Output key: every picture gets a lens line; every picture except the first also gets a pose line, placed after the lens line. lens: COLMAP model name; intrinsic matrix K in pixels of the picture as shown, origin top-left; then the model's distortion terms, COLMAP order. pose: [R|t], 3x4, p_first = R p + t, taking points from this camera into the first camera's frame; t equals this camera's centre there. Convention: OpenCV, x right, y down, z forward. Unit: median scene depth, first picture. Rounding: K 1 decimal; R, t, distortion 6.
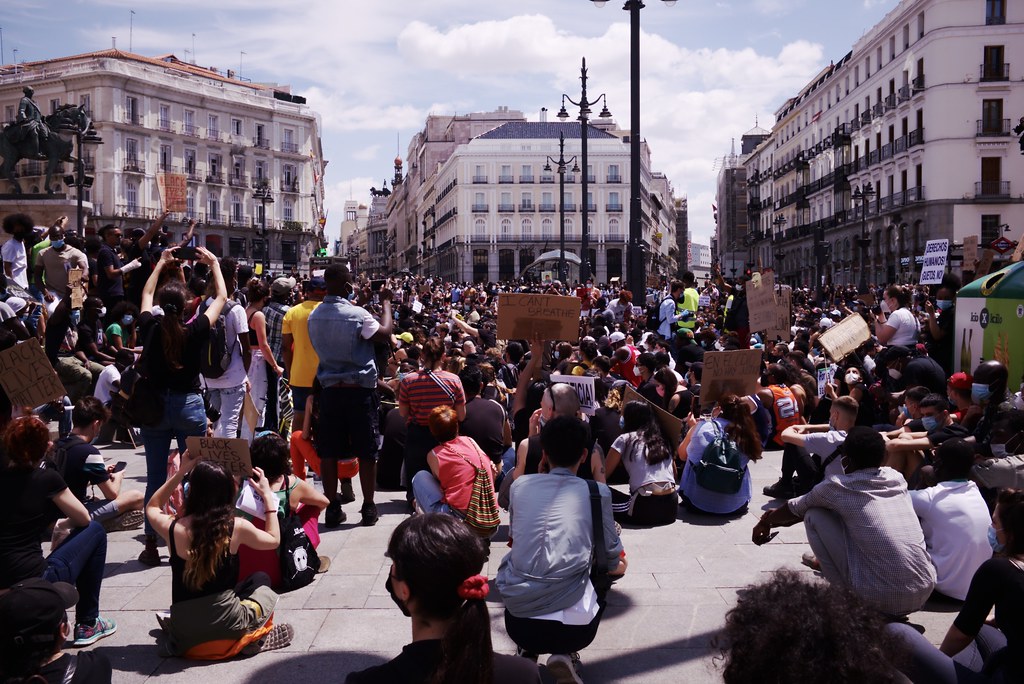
lens RADIAL K [[1040.5, 0, 514.7], [0, 1040.5, 333.8], [0, 0, 1]] dist [-0.137280, 0.320039]
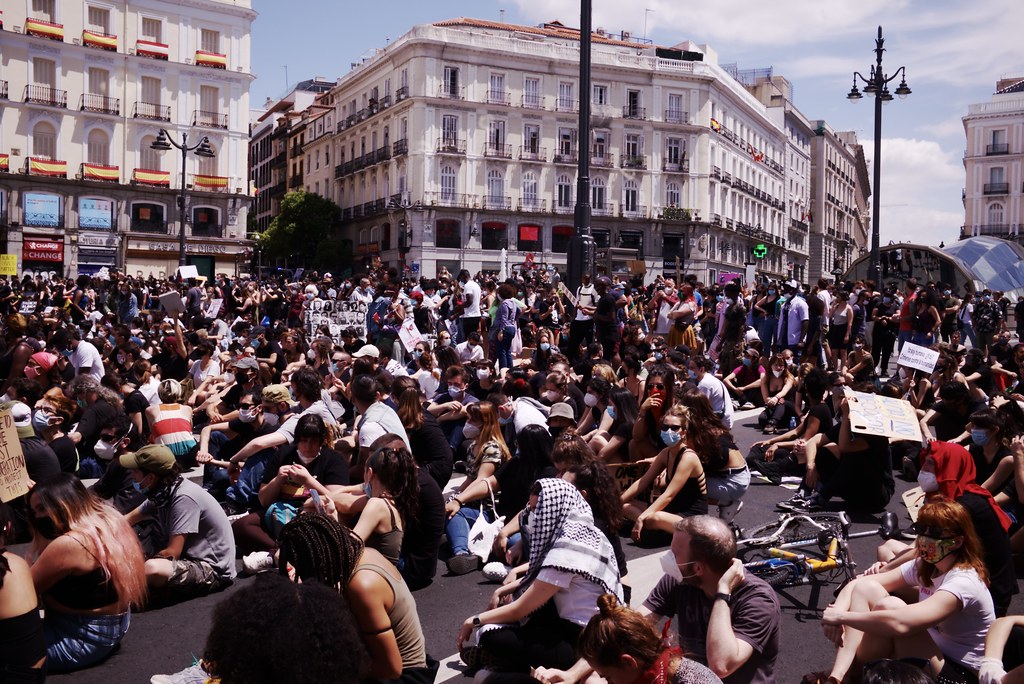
lens RADIAL K [[1040.5, 0, 514.7], [0, 1040.5, 333.8], [0, 0, 1]] dist [-0.137280, 0.320039]
pose [[0.816406, 0.032597, -0.576558, 0.162829], [-0.036570, 0.999320, 0.004717, -0.012494], [0.576320, 0.017234, 0.817043, 0.306315]]
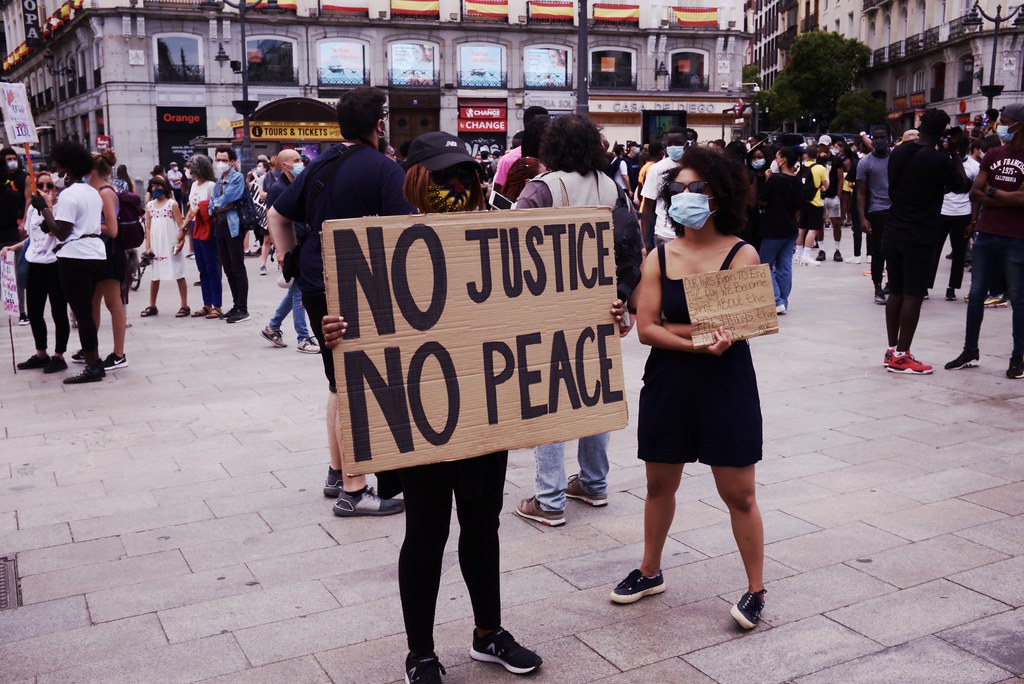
lens RADIAL K [[1040.5, 0, 514.7], [0, 1040.5, 333.8], [0, 0, 1]] dist [-0.137280, 0.320039]
pose [[0.458262, 0.134564, -0.878572, 0.019633], [-0.018597, 0.989708, 0.141885, -0.018555], [0.888623, -0.048682, 0.456048, 0.435077]]
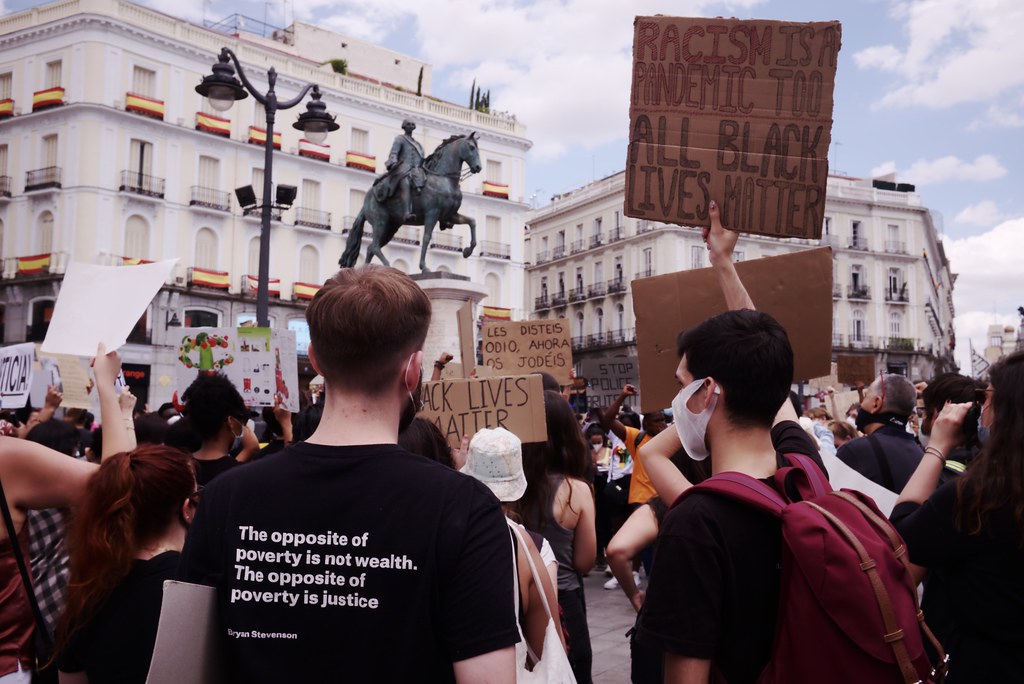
lens RADIAL K [[1040.5, 0, 514.7], [0, 1040.5, 333.8], [0, 0, 1]] dist [-0.137280, 0.320039]
pose [[0.826231, -0.045352, -0.561503, -0.018548], [-0.027576, 0.992303, -0.120724, -0.009288], [0.562656, 0.115230, 0.818621, 0.206004]]
